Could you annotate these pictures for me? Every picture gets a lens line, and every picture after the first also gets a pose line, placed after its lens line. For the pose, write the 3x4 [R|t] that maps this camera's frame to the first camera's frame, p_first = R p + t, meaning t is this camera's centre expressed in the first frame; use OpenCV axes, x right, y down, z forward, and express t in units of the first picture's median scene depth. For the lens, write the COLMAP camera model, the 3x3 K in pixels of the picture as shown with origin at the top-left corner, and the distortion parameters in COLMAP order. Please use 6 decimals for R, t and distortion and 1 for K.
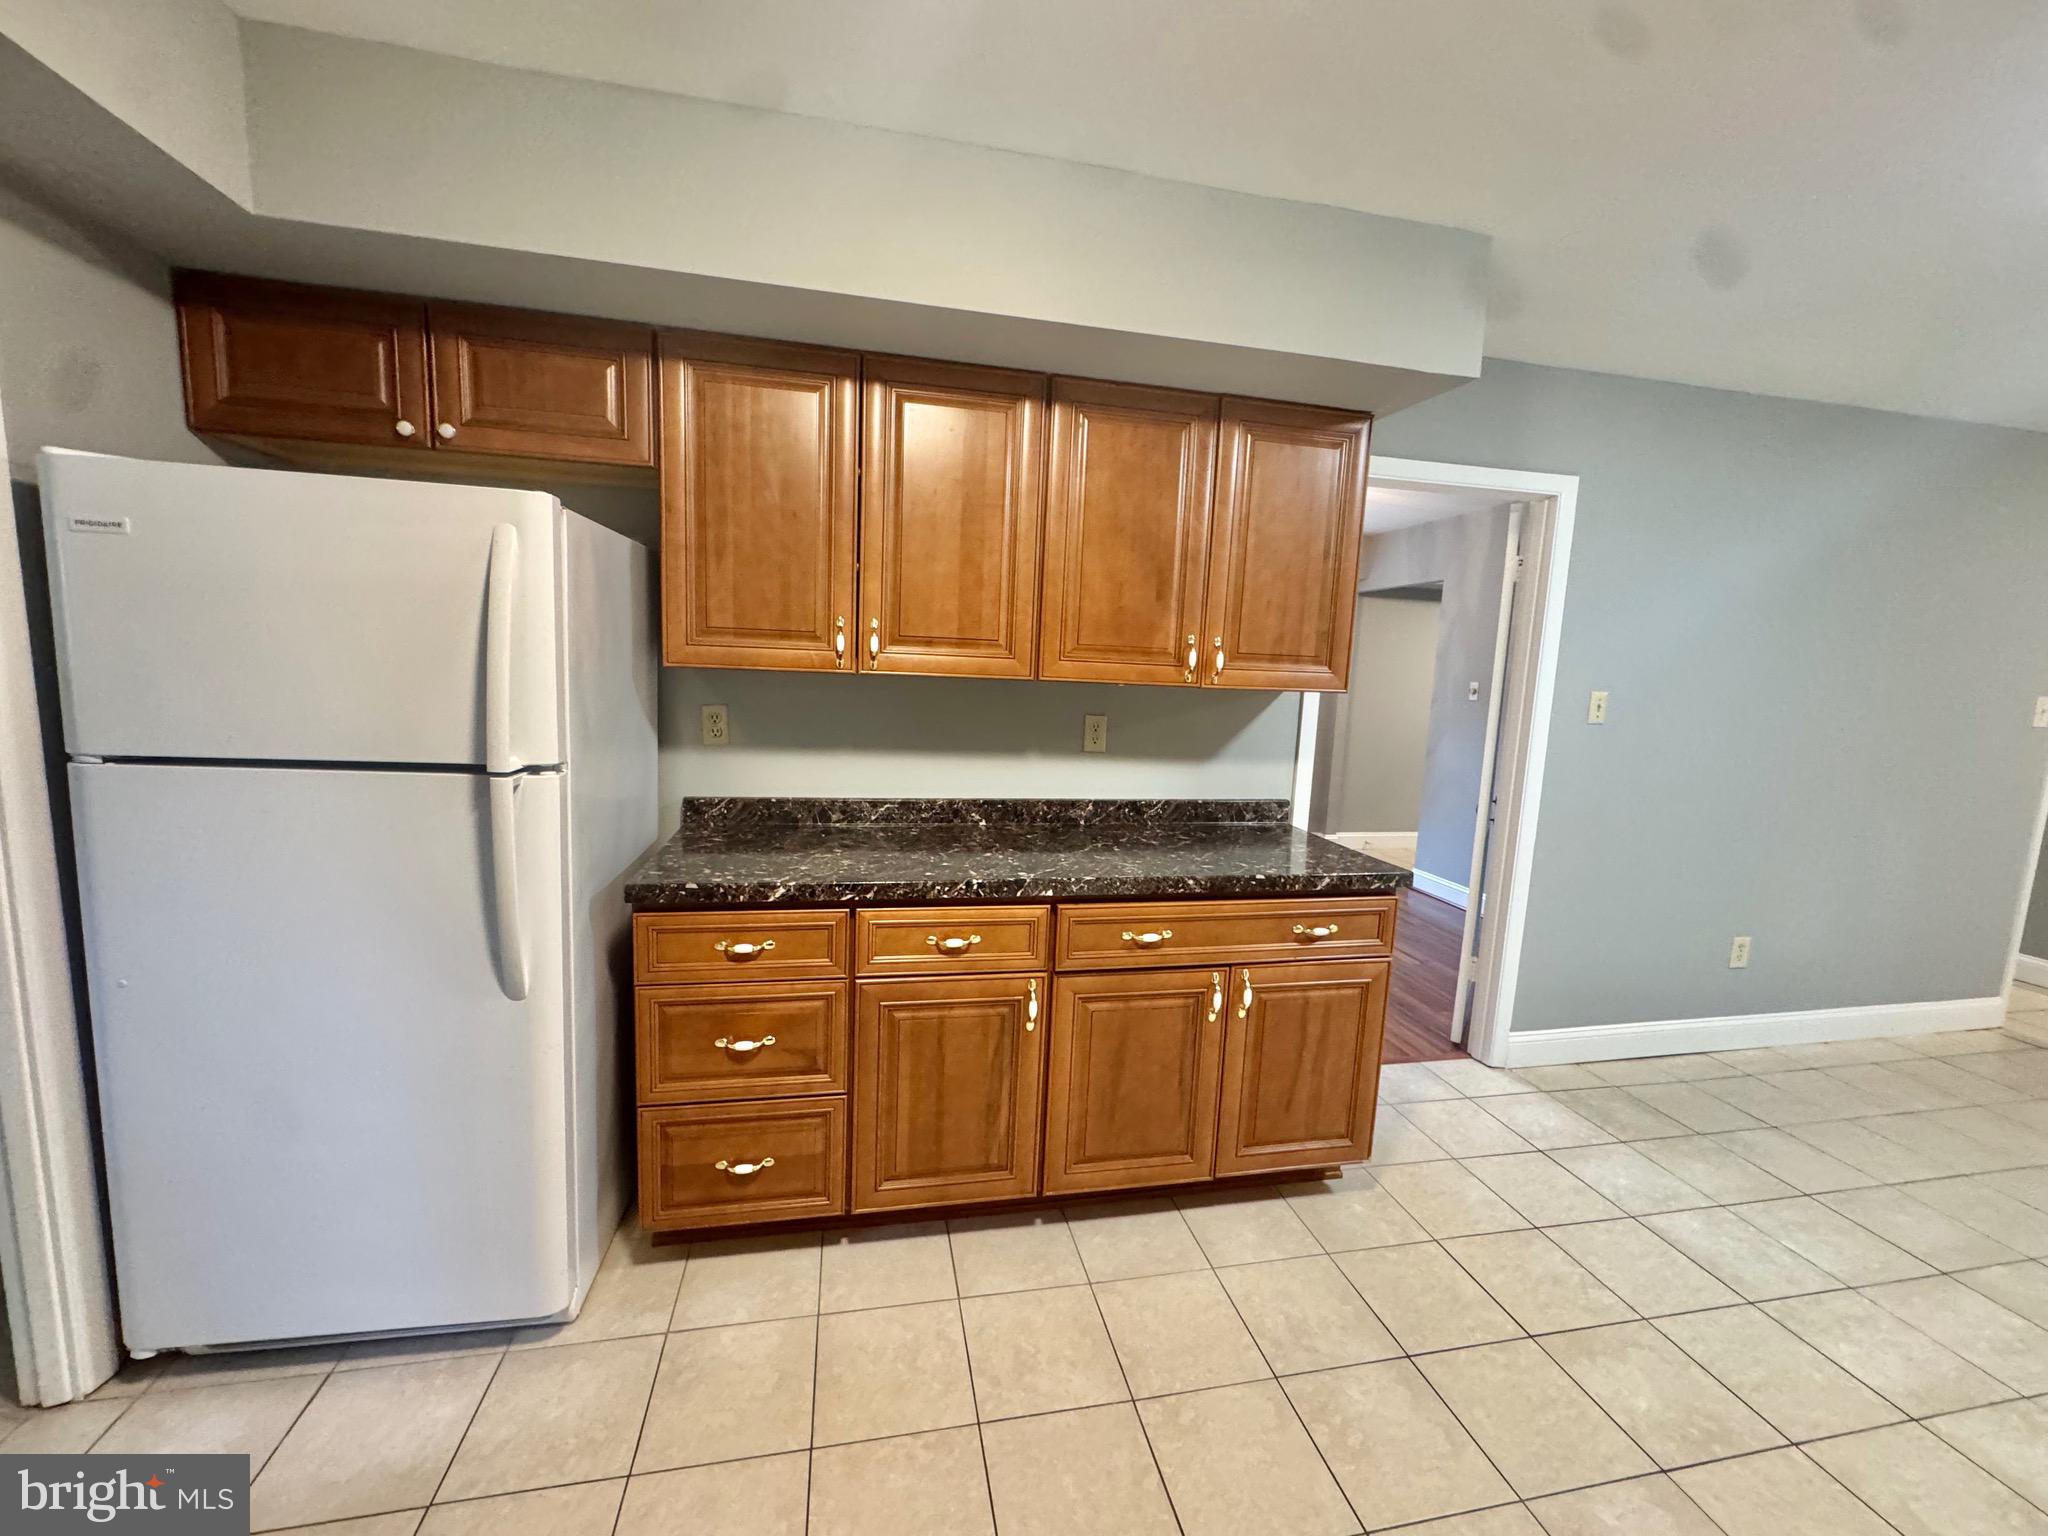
lens RADIAL K [[848.3, 0, 1033.6], [0, 848.3, 794.2], [0, 0, 1]] dist [-0.000815, 0.000109]
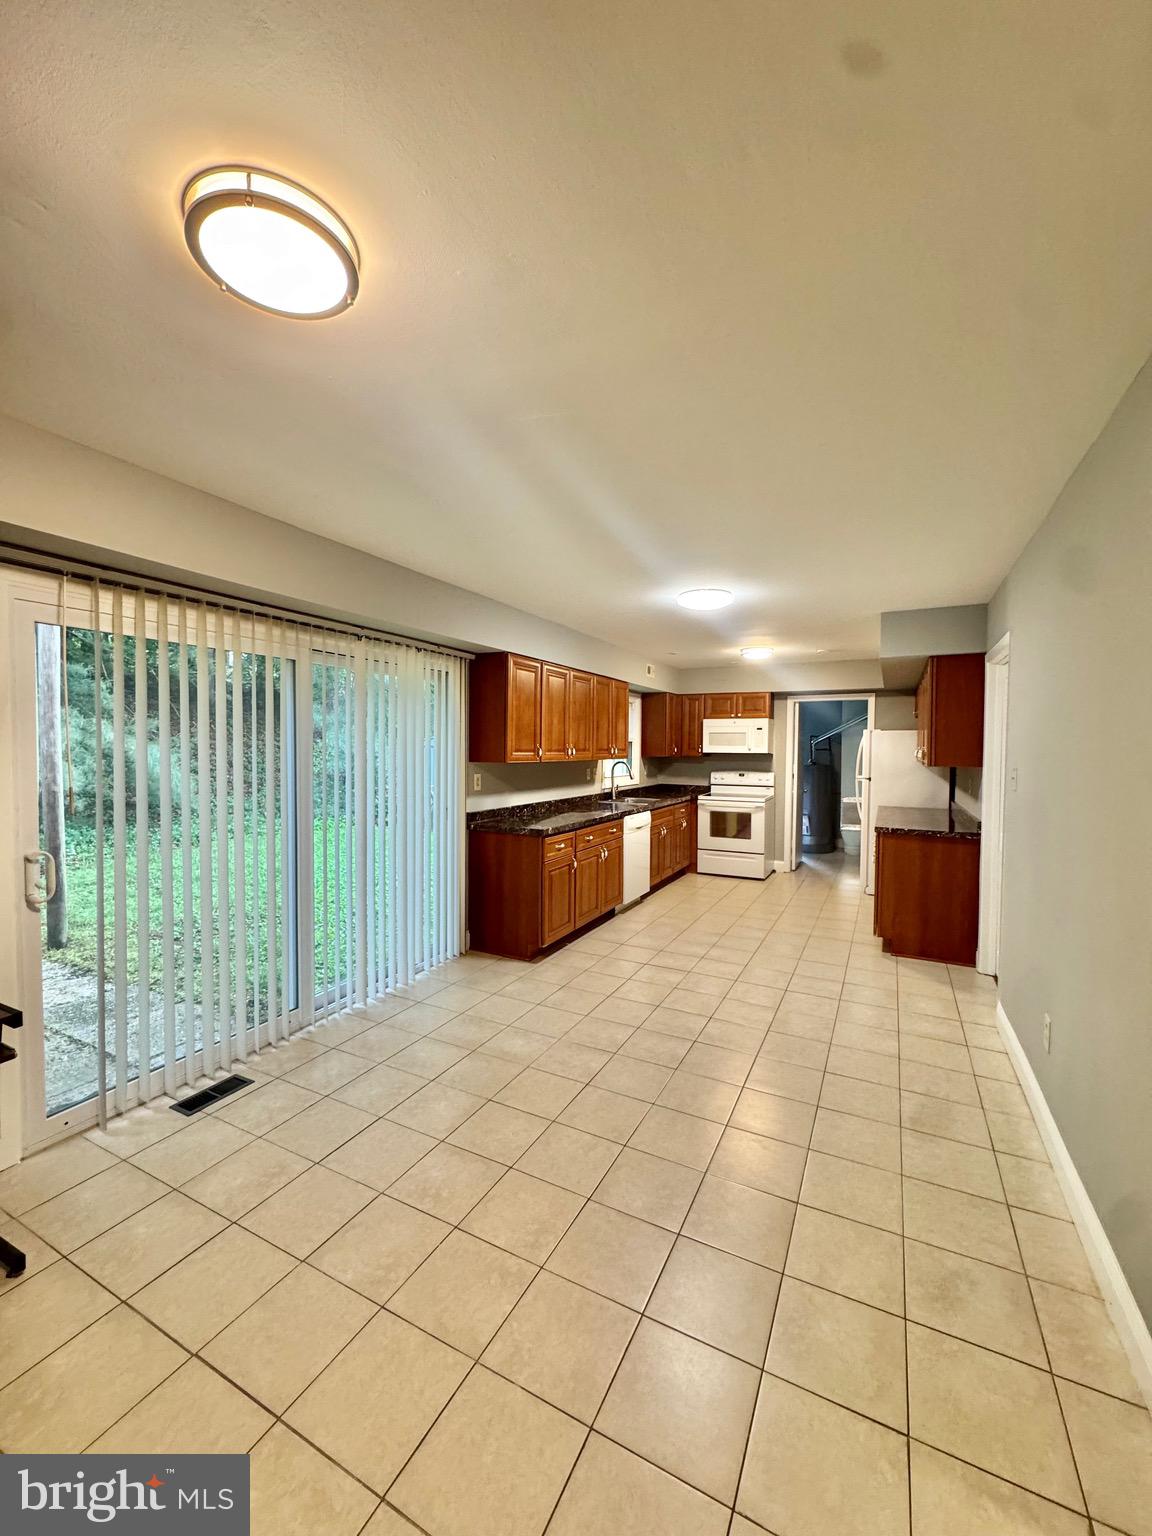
lens RADIAL K [[613.8, 0, 576.0], [0, 613.8, 768.0], [0, 0, 1]] dist [-0.001581, 0.000664]
pose [[0.632332, -0.057926, 0.772529, -1.380409], [0.130373, 0.990935, -0.032411, -0.018492], [-0.763649, 0.121211, 0.634152, -0.359886]]
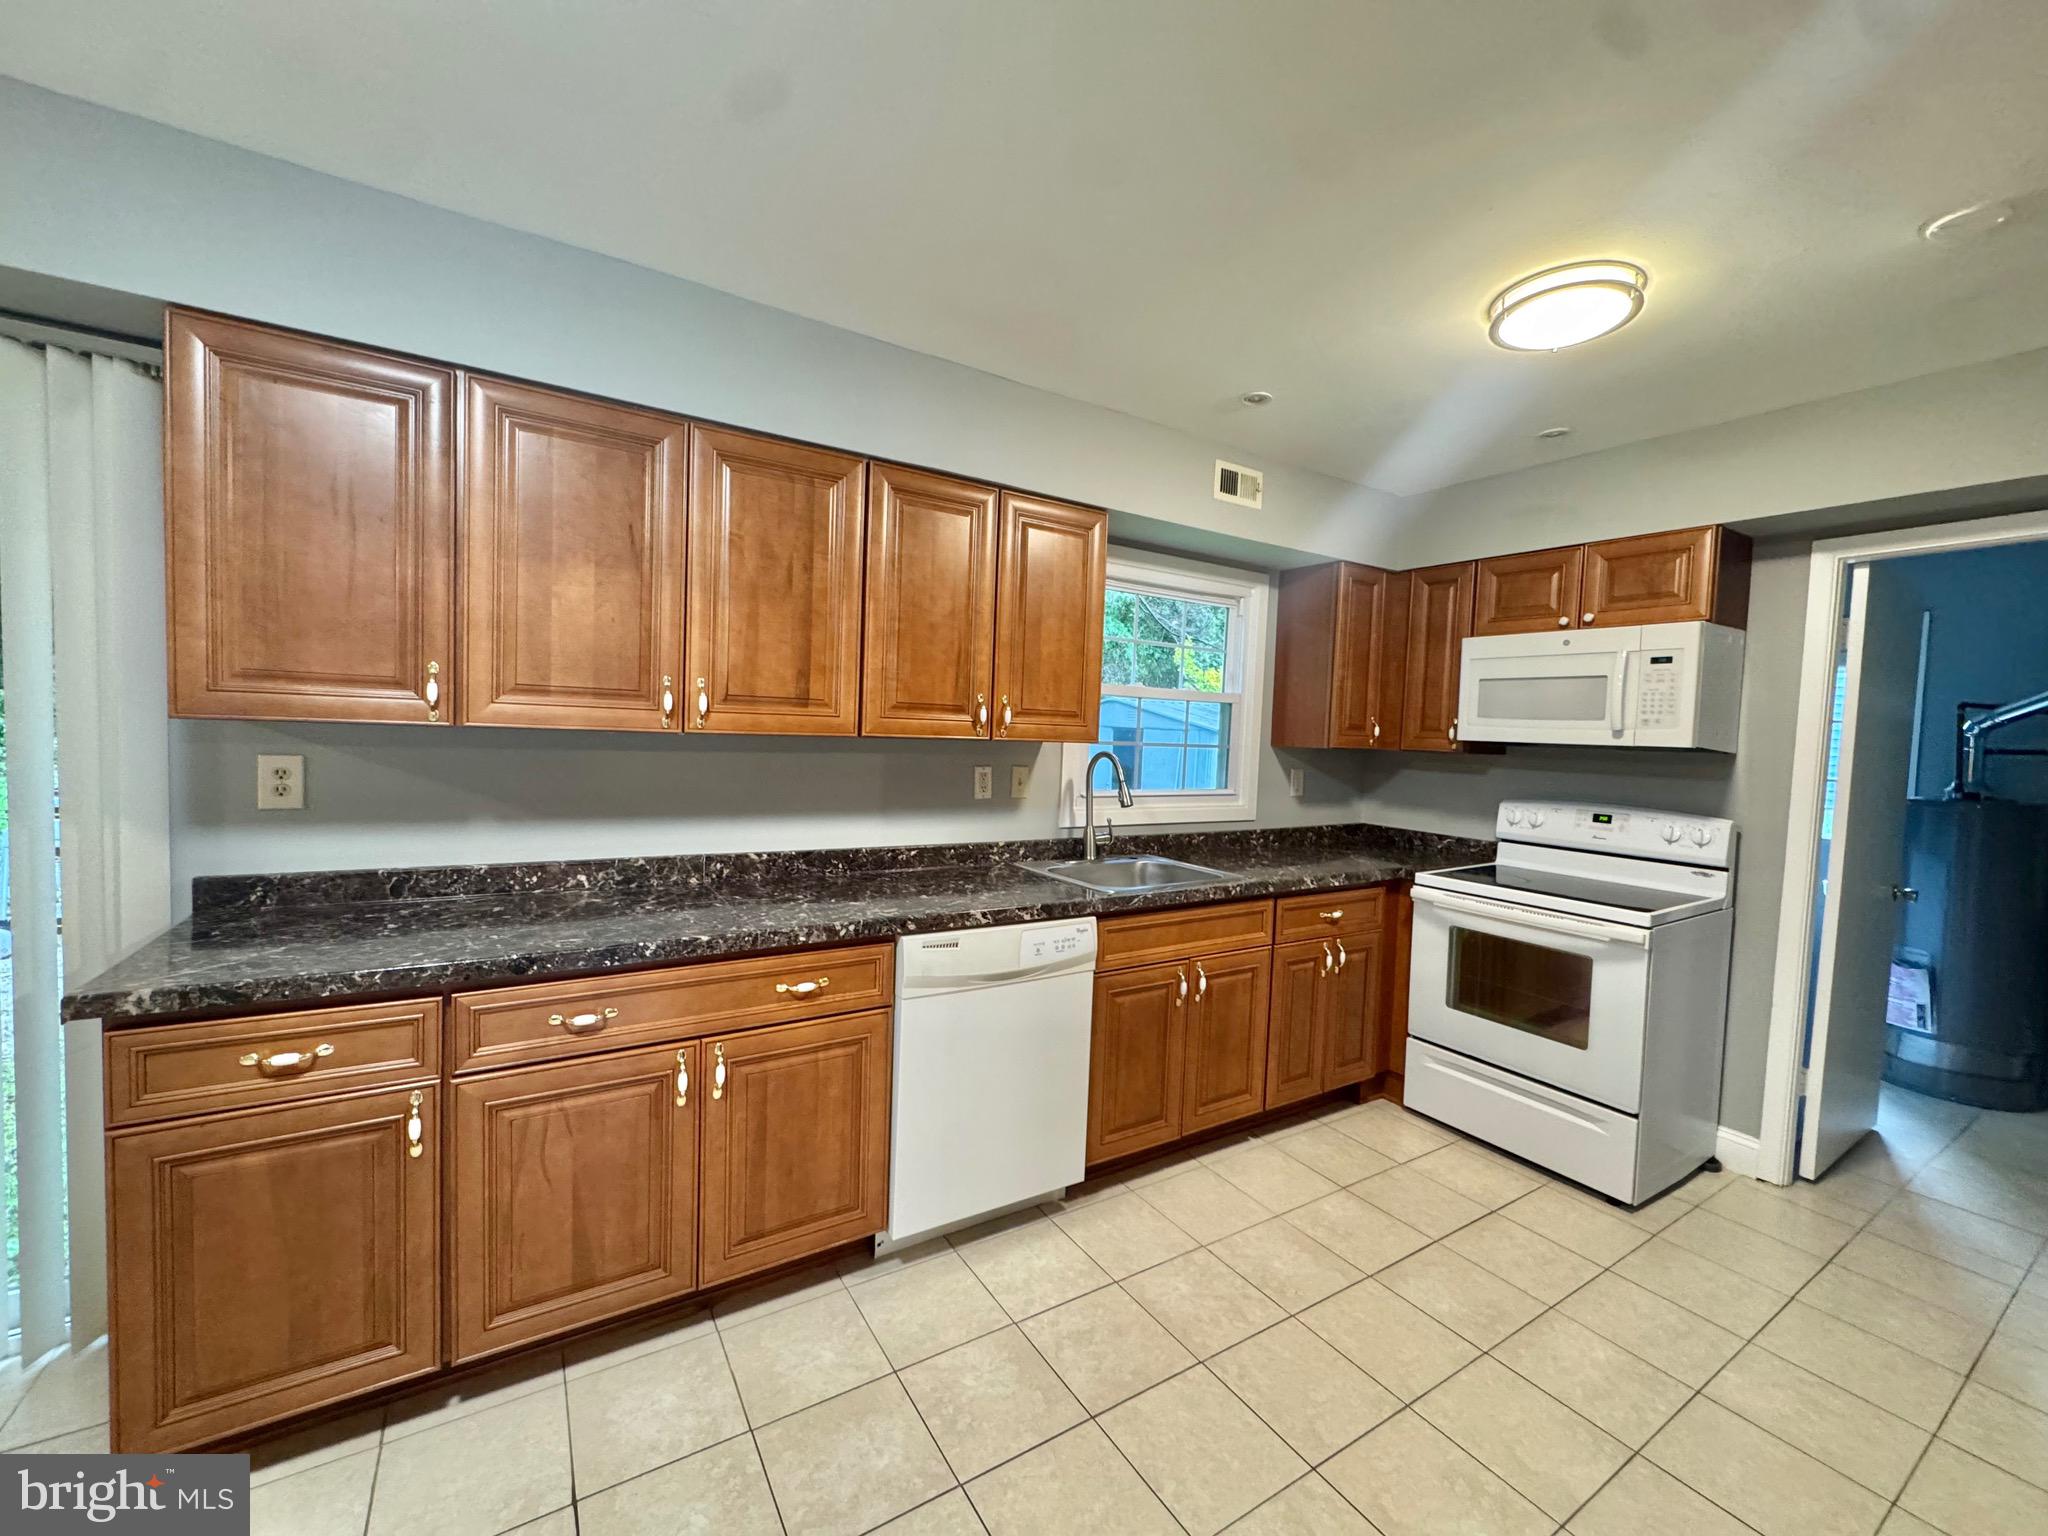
lens RADIAL K [[818.3, 0, 1024.0], [0, 818.3, 768.0], [0, 0, 1]] dist [-0.001581, 0.000664]
pose [[0.939287, -0.016903, 0.342716, -0.237497], [0.046574, 0.995823, -0.078529, -0.001842], [-0.339957, 0.089723, 0.936151, -0.051897]]
